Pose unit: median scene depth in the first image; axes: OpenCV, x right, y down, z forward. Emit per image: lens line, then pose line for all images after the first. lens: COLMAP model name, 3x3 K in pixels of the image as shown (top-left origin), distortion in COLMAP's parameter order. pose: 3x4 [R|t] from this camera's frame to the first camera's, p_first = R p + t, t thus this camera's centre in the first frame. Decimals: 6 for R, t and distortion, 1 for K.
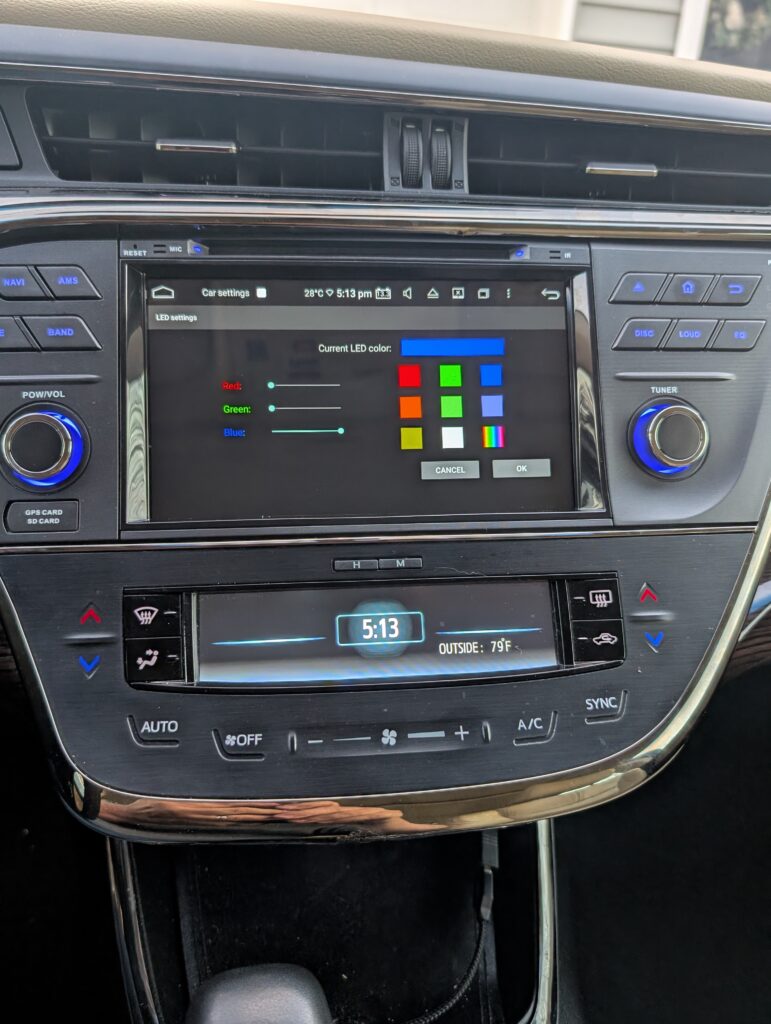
lens RADIAL K [[886.7, 0, 376.7], [0, 886.7, 507.8], [0, 0, 1]] dist [-0.021433, -0.012444]
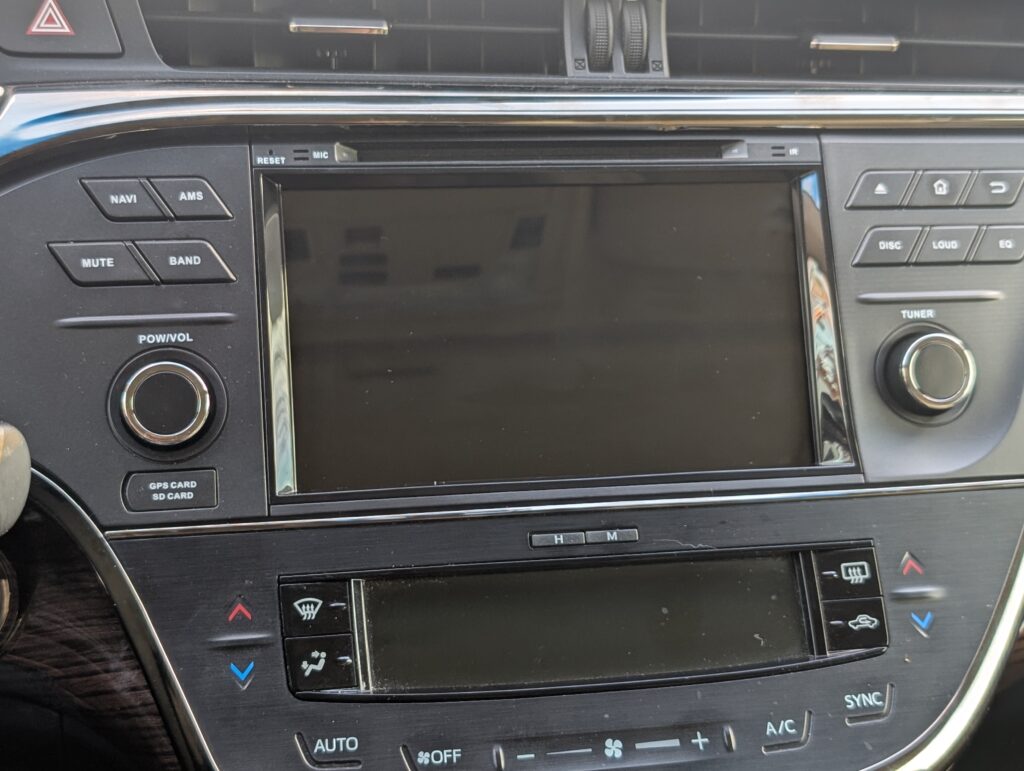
lens RADIAL K [[1549.3, 0, 497.7], [0, 1549.3, 372.7], [0, 0, 1]] dist [0.039102, 0.000000]
pose [[0.996994, -0.022773, 0.074055, -0.175962], [0.027834, 0.997294, -0.068047, 0.006936], [-0.072305, 0.069903, 0.994930, -0.410333]]
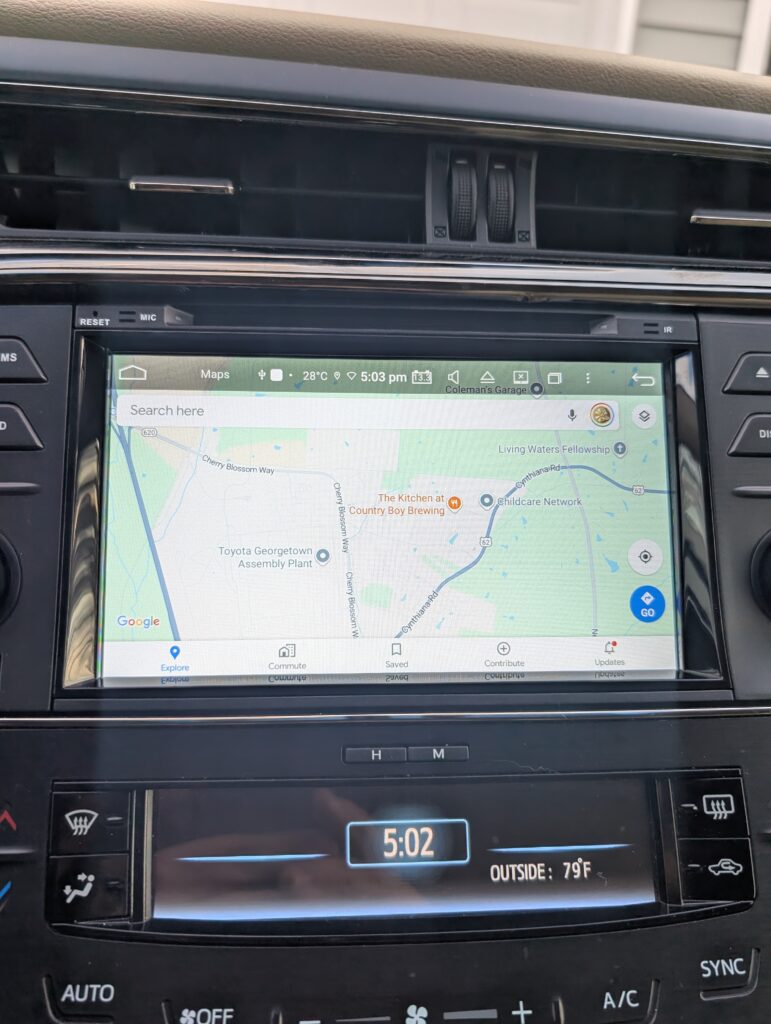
lens RADIAL K [[898.3, 0, 381.1], [0, 898.3, 498.4], [0, 0, 1]] dist [-0.049411, 0.035279]
pose [[0.998821, 0.018455, -0.044903, 0.009117], [-0.021561, 0.997335, -0.069697, -0.089081], [0.043497, 0.070583, 0.996557, 0.256790]]
